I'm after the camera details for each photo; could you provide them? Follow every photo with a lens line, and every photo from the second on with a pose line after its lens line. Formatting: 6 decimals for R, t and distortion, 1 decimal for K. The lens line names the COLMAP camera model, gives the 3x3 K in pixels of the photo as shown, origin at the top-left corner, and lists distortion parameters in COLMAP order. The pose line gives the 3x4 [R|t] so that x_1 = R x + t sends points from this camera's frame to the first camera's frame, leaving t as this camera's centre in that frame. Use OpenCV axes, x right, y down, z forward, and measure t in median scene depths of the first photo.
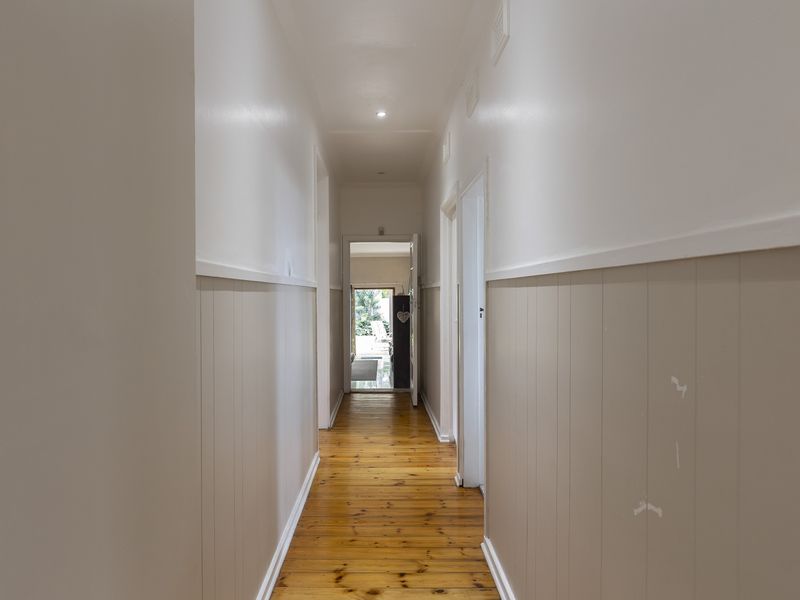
lens RADIAL K [[682.9, 0, 400.0], [0, 682.9, 300.0], [0, 0, 1]] dist [0.006399, 0.001027]
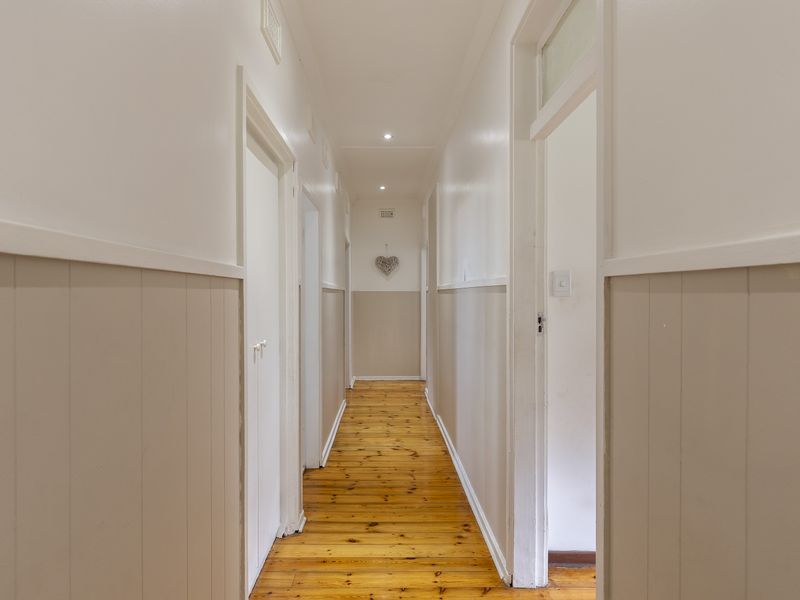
lens RADIAL K [[682.9, 0, 400.0], [0, 682.9, 300.0], [0, 0, 1]] dist [0.006399, 0.001027]
pose [[-0.999986, 0.002638, 0.004691, -0.045367], [0.002729, 0.999804, 0.019585, -0.023222], [-0.004638, 0.019597, -0.999797, 2.127832]]
